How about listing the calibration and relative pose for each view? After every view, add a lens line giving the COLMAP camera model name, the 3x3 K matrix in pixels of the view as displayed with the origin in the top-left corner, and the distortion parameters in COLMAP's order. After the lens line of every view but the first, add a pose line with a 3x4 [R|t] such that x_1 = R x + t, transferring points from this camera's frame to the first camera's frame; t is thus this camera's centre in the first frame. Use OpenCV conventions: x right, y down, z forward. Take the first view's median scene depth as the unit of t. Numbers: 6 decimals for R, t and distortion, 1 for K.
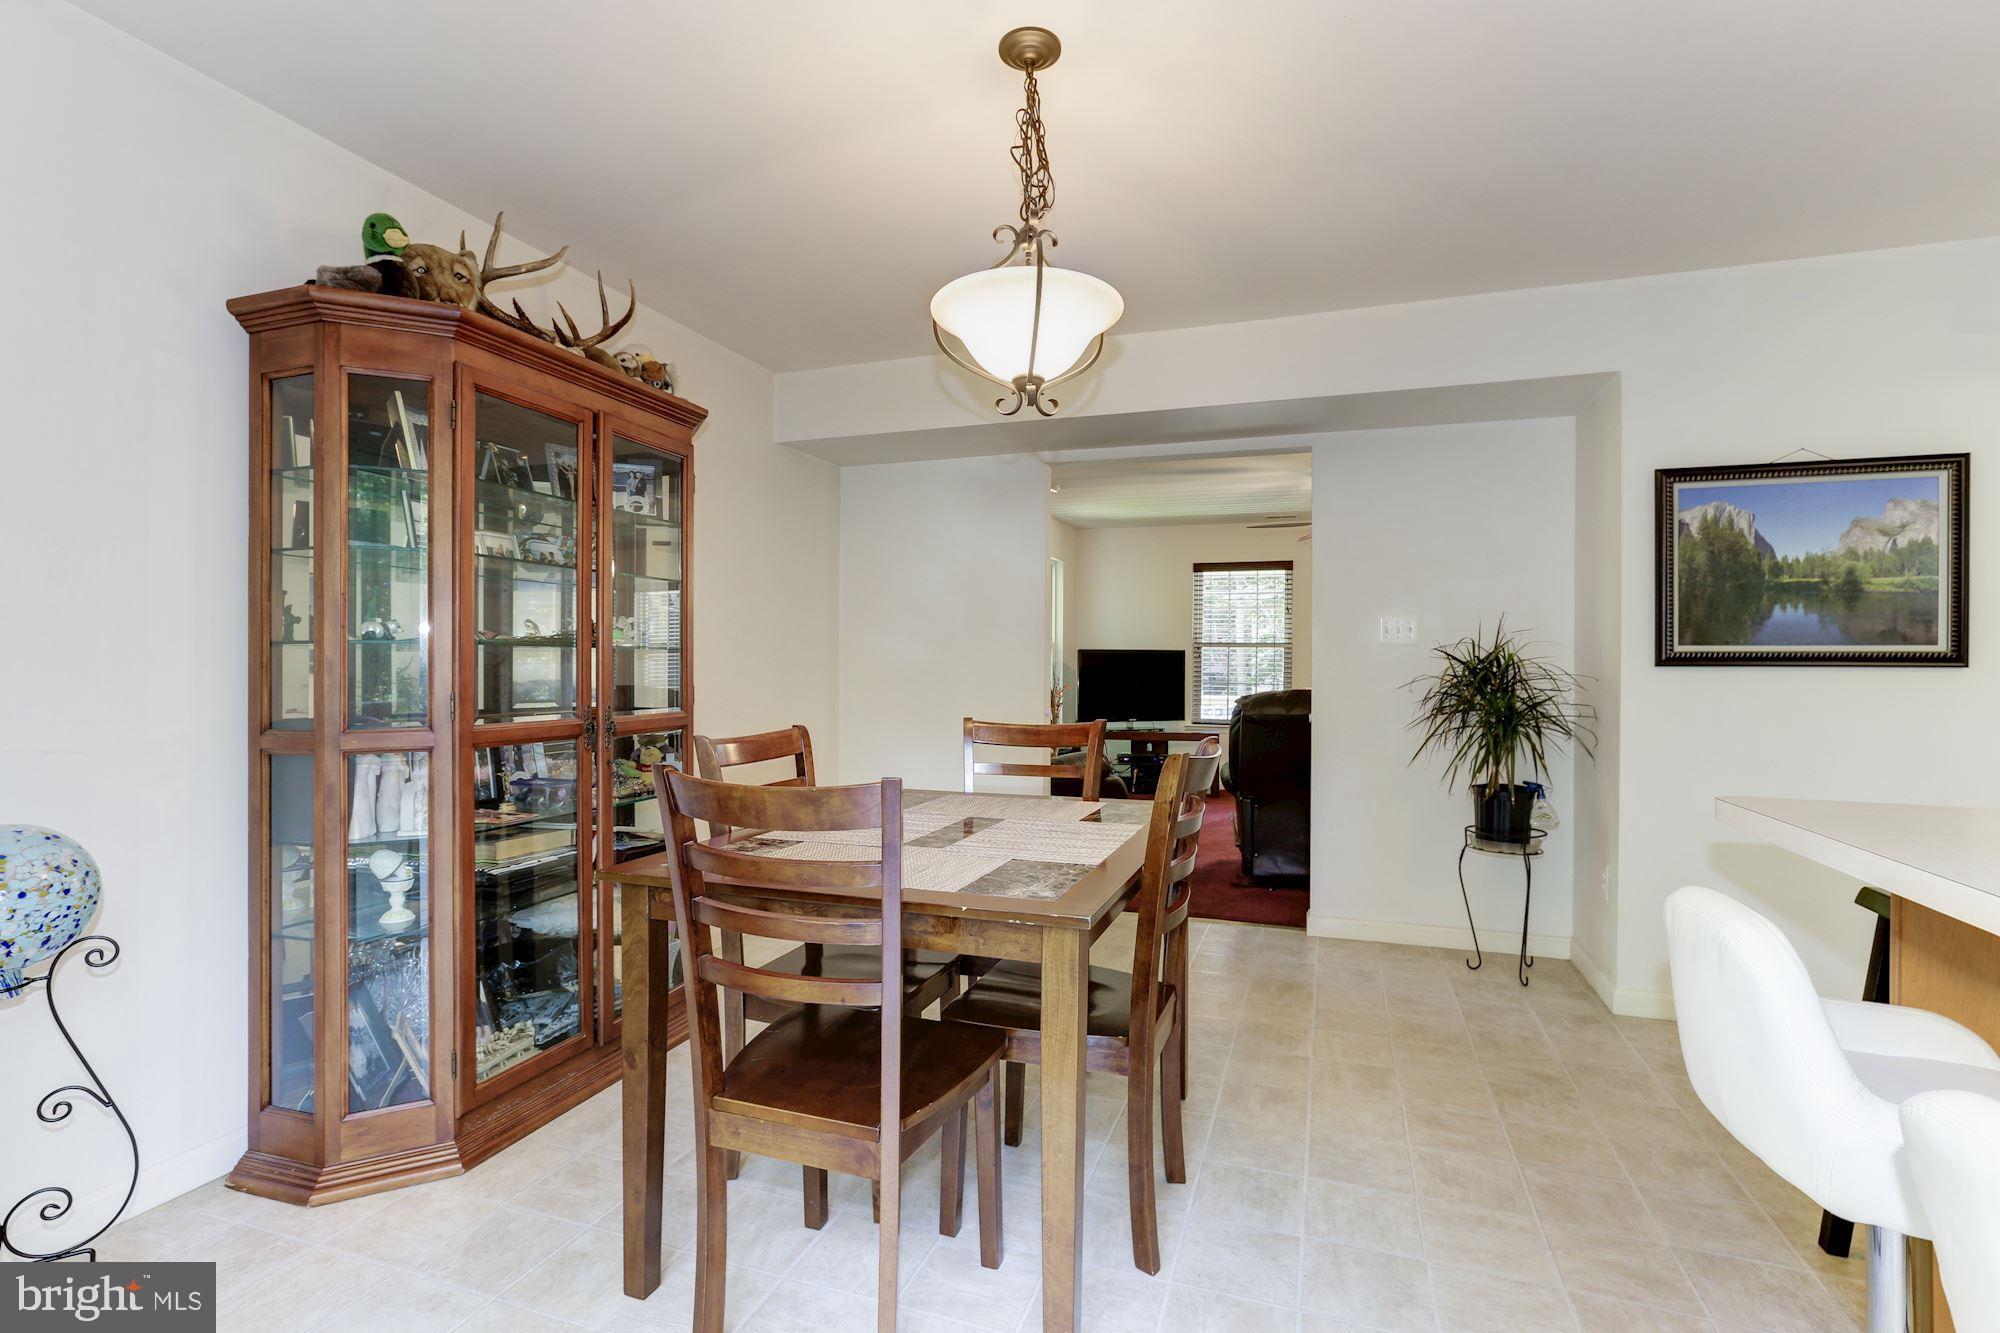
lens RADIAL K [[946.4, 0, 1000.2], [0, 946.4, 658.9], [0, 0, 1]] dist [-0.038518, 0.029781]
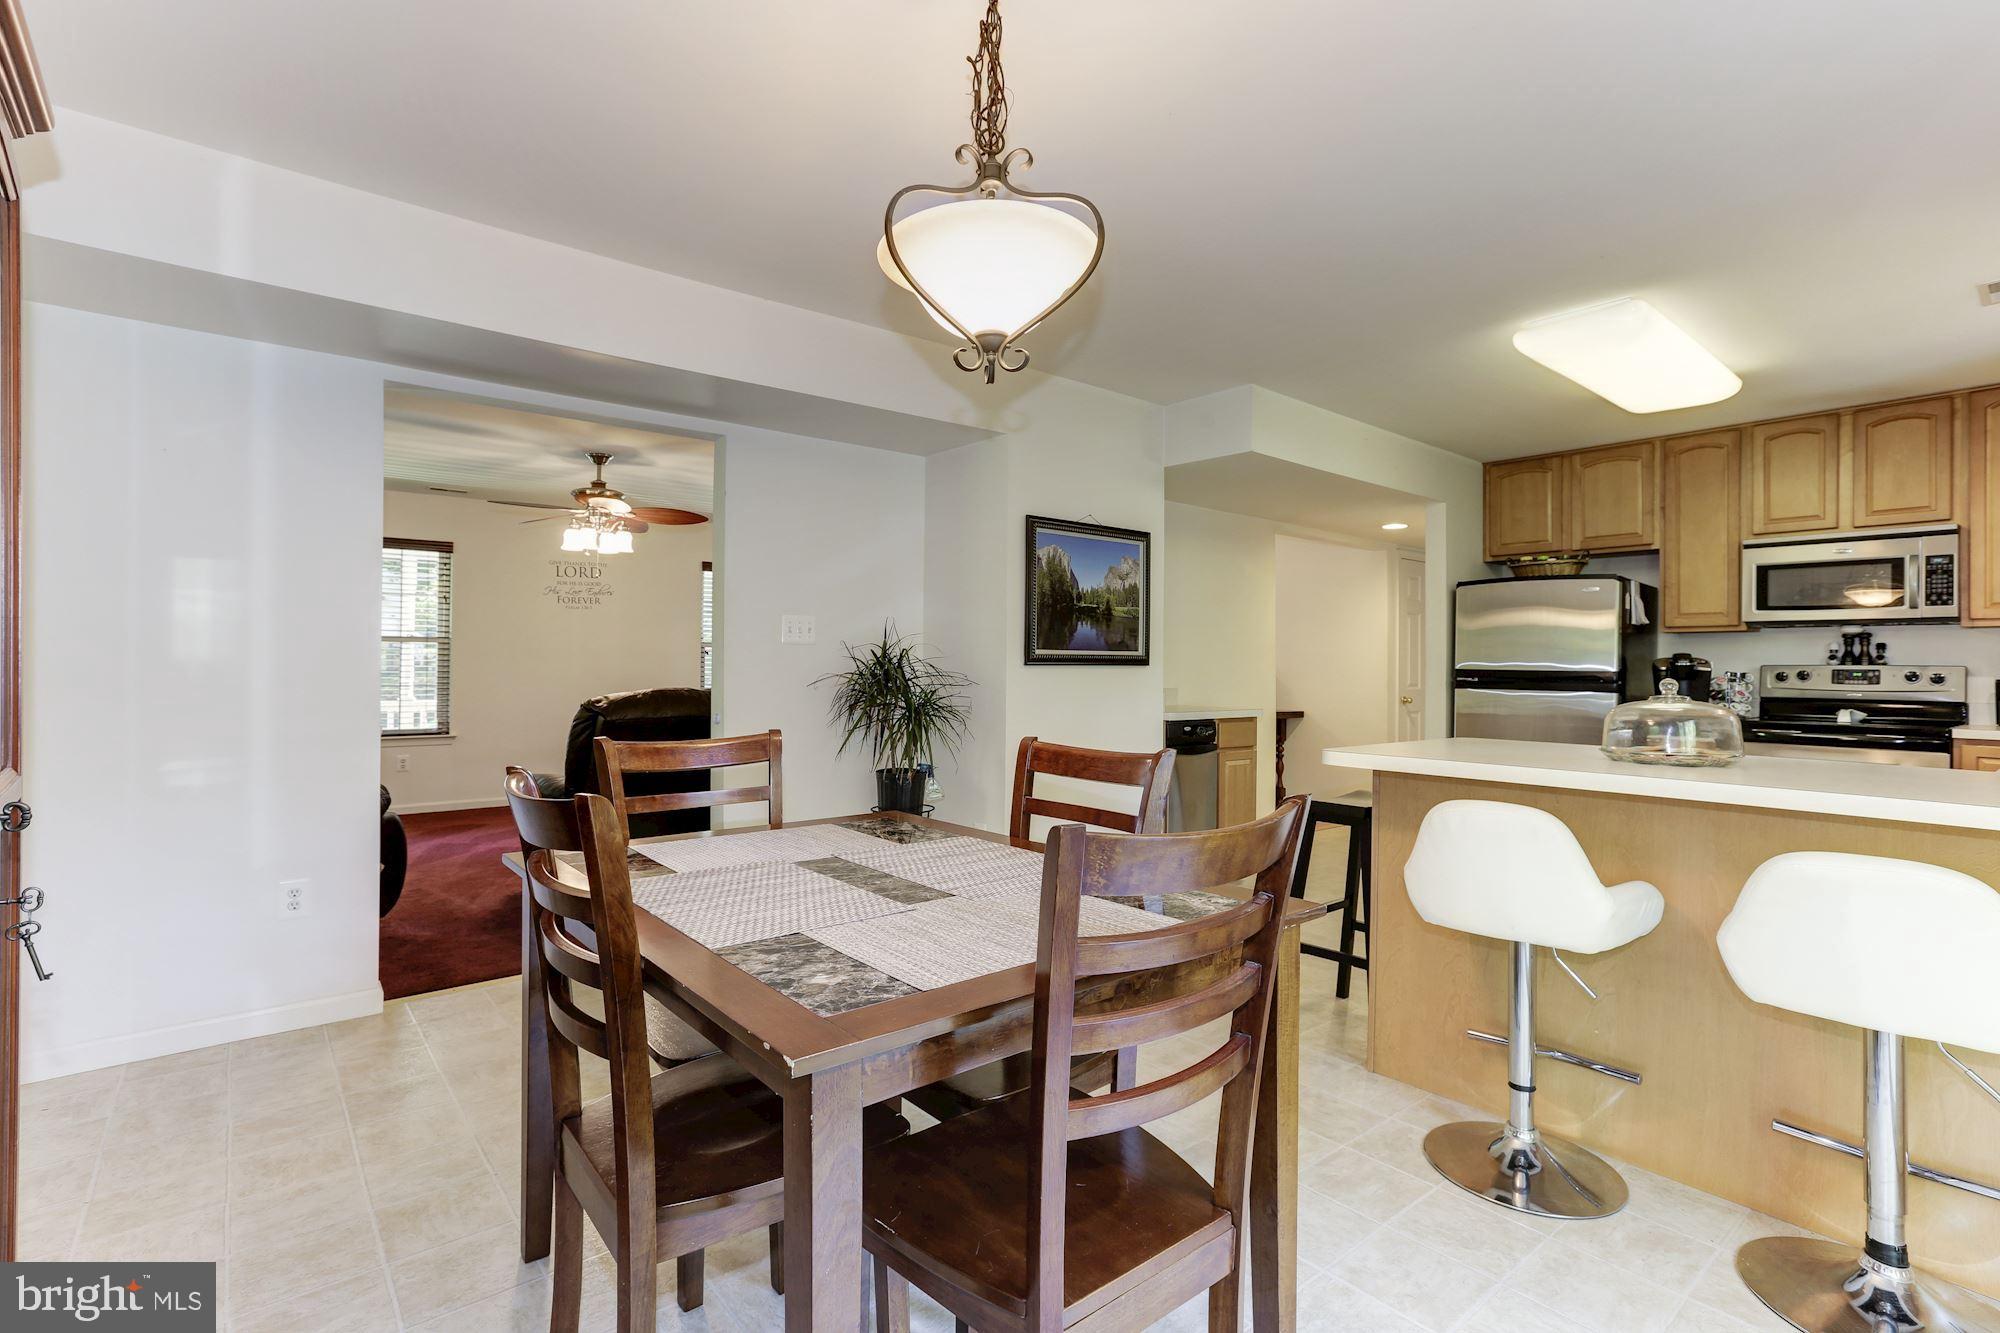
lens RADIAL K [[946.4, 0, 1000.2], [0, 946.4, 658.9], [0, 0, 1]] dist [-0.038518, 0.029781]
pose [[0.527197, 0.004422, 0.849732, -0.441693], [-0.006655, 0.999977, -0.001075, 0.000387], [-0.849717, -0.005088, 0.527214, 0.338591]]
